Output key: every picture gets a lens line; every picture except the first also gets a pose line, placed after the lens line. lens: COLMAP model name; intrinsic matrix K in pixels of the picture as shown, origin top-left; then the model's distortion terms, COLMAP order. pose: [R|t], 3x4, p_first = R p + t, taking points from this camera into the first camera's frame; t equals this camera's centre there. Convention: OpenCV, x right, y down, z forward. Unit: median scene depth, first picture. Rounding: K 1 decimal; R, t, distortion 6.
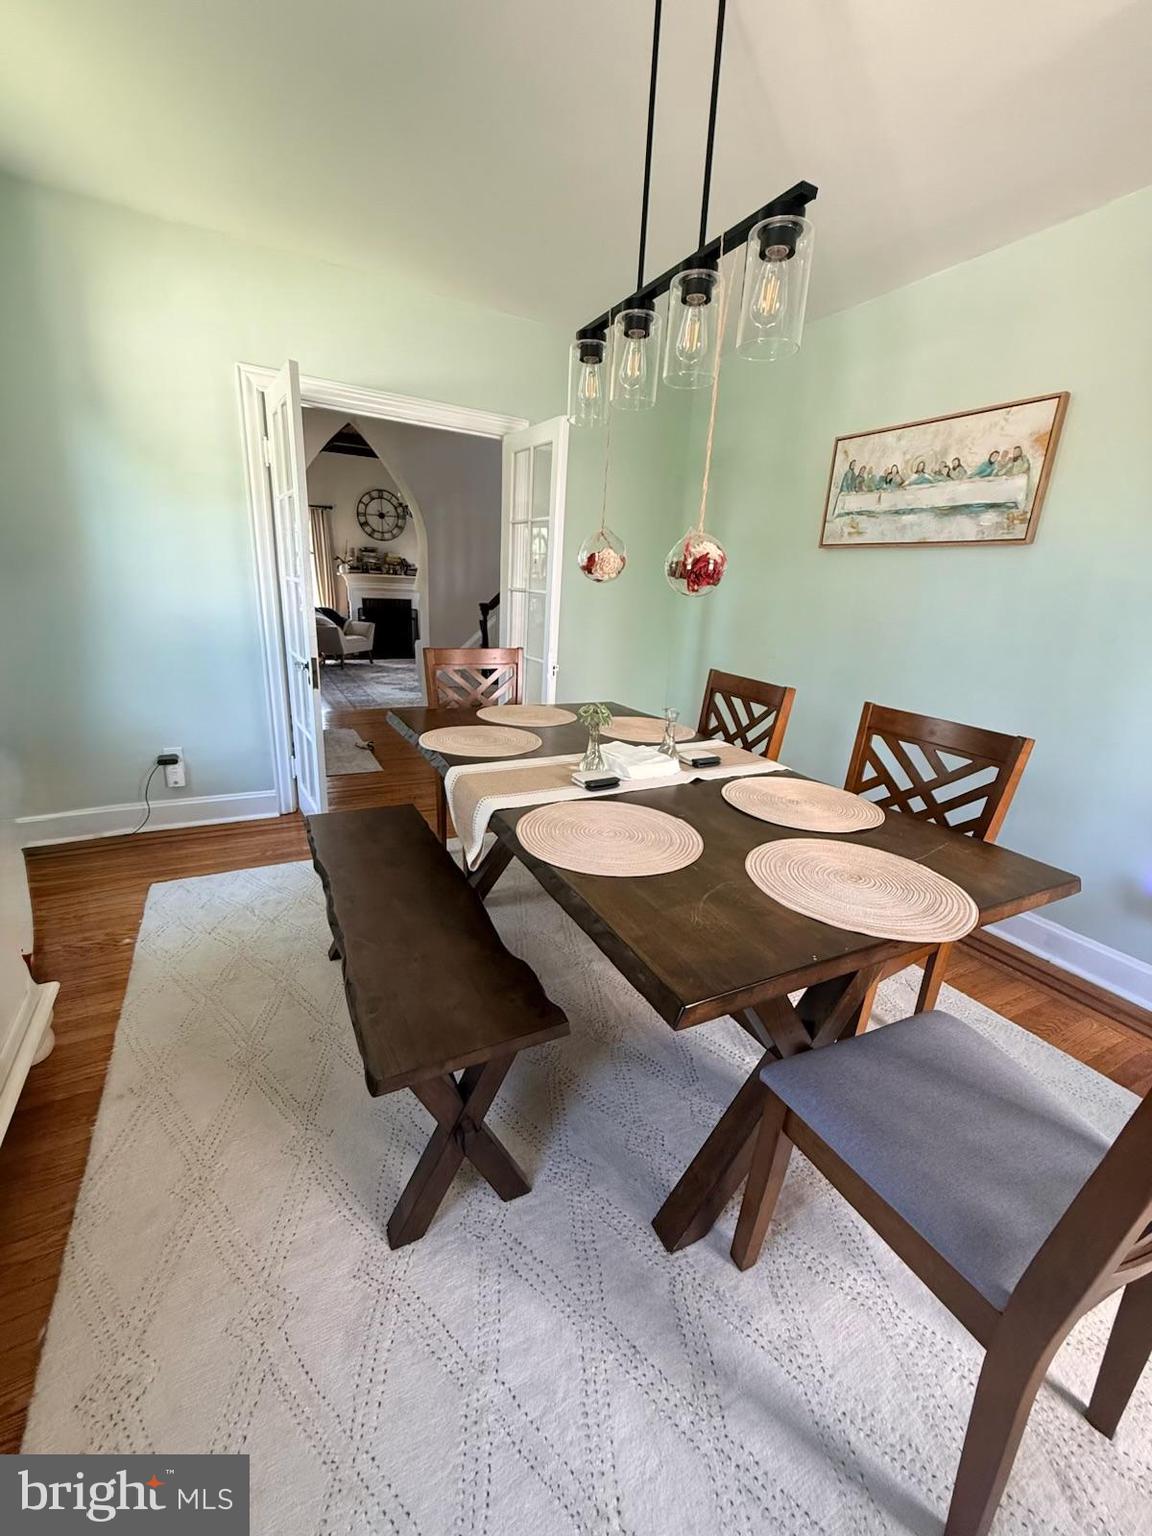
lens RADIAL K [[614.4, 0, 576.0], [0, 614.4, 768.0], [0, 0, 1]] dist [0.001006, -0.000075]
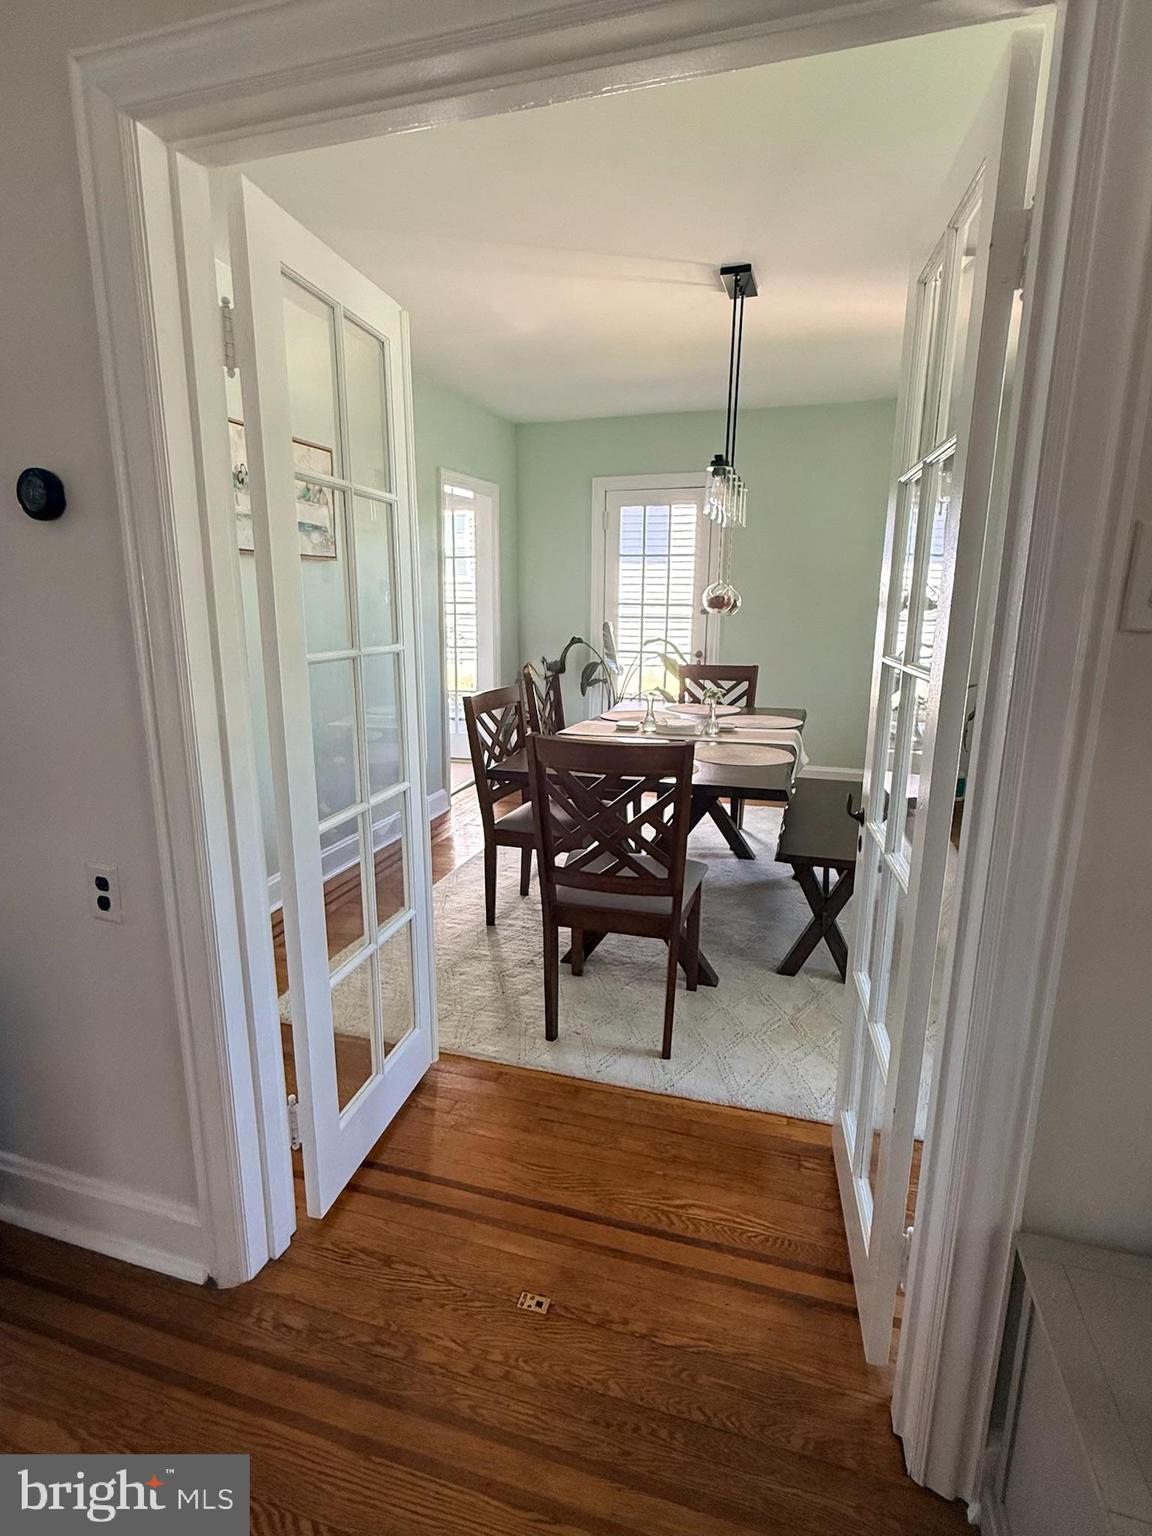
lens RADIAL K [[775.5, 0, 574.2], [0, 775.5, 771.0], [0, 0, 1]] dist [0.000839, -0.000372]
pose [[-0.702813, -0.206340, 0.680792, -1.102412], [0.169958, 0.880590, 0.442352, -0.834282], [-0.690773, 0.426597, -0.583821, 2.445848]]
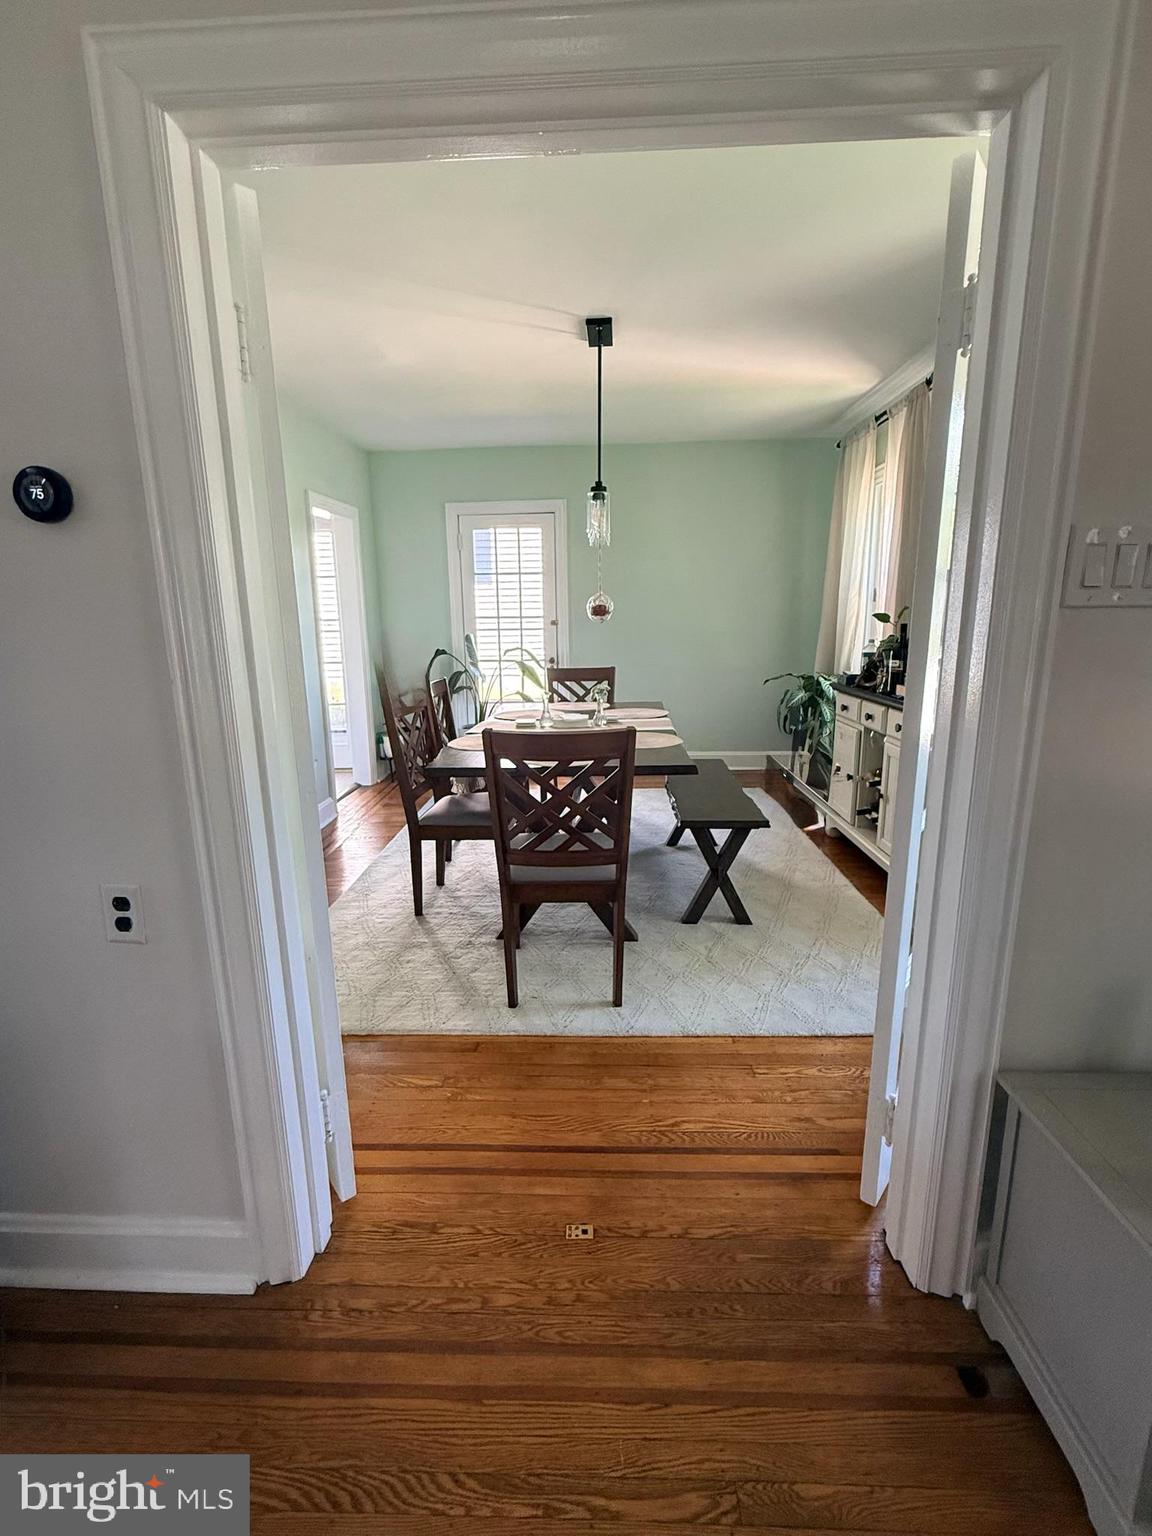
lens RADIAL K [[695.9, 0, 574.7], [0, 695.9, 770.4], [0, 0, 1]] dist [-0.000884, 0.000499]
pose [[-0.861939, -0.144797, 0.485896, -0.921701], [0.122985, 0.870020, 0.477431, -0.851073], [-0.491870, 0.471274, -0.732096, 2.603244]]
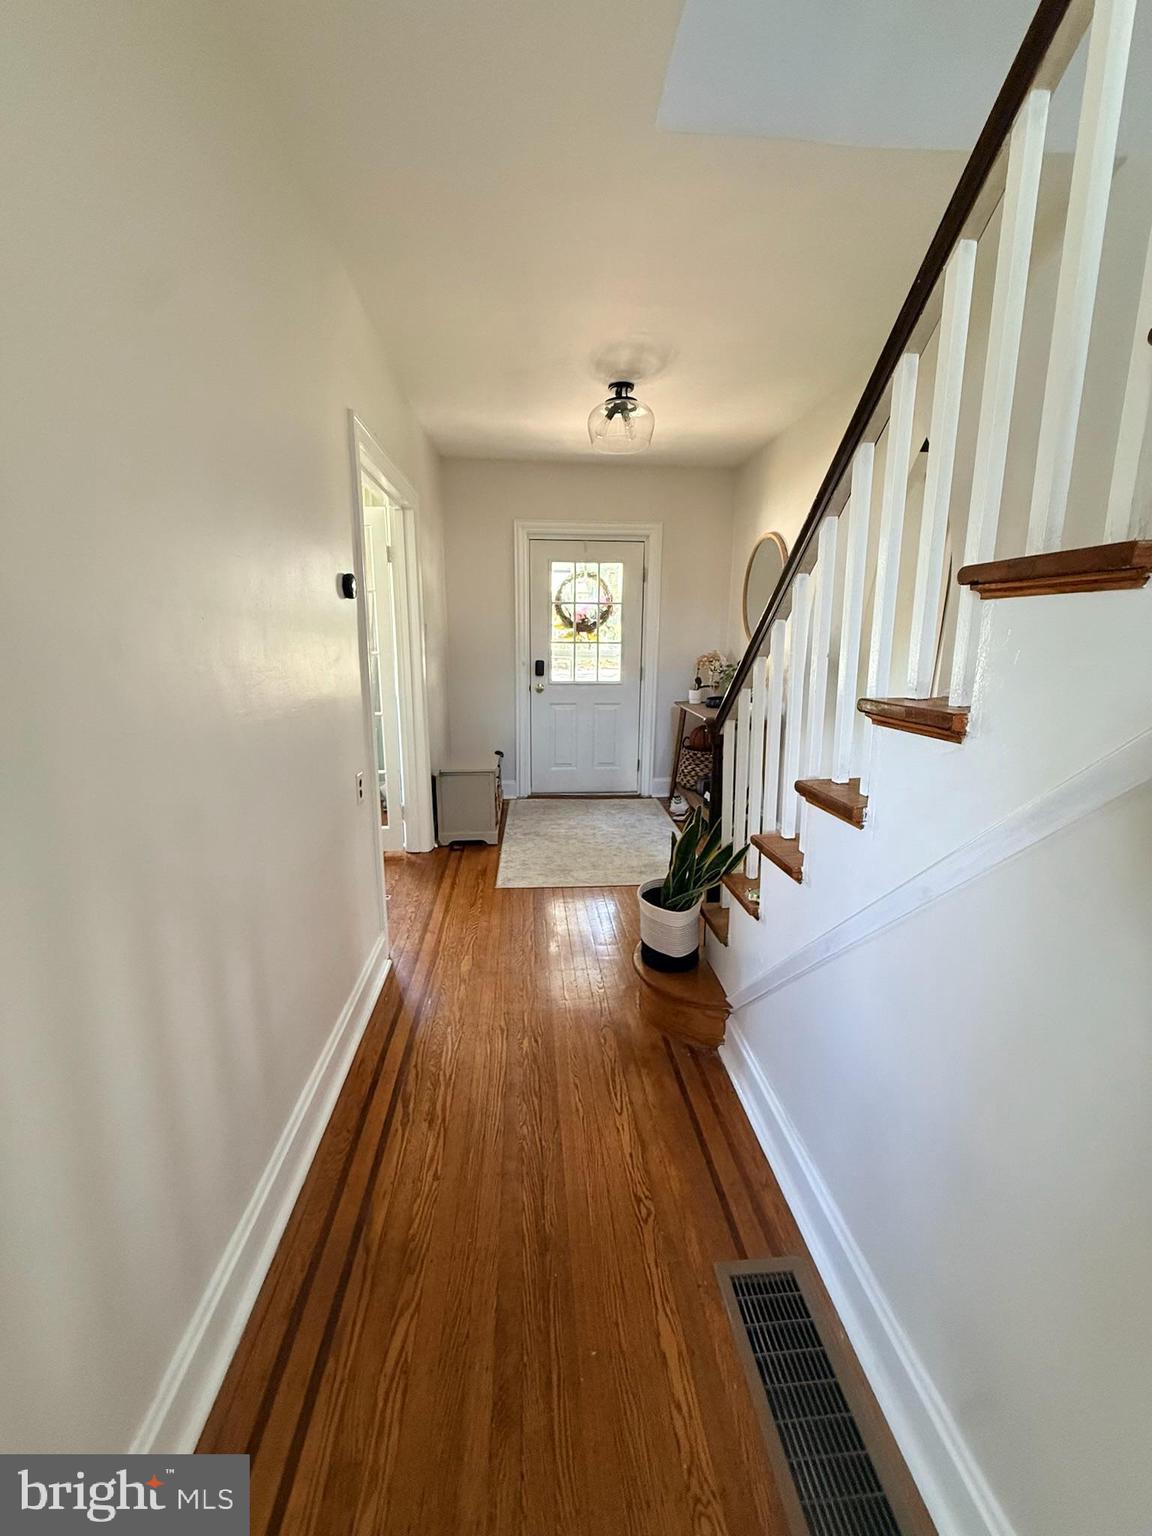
lens RADIAL K [[614.4, 0, 576.0], [0, 614.4, 768.0], [0, 0, 1]] dist [0.001006, -0.000075]
pose [[-0.395512, 0.143306, -0.907212, 0.939978], [-0.295239, 0.915492, 0.273327, -0.970982], [0.869715, 0.375948, -0.319779, 3.216503]]
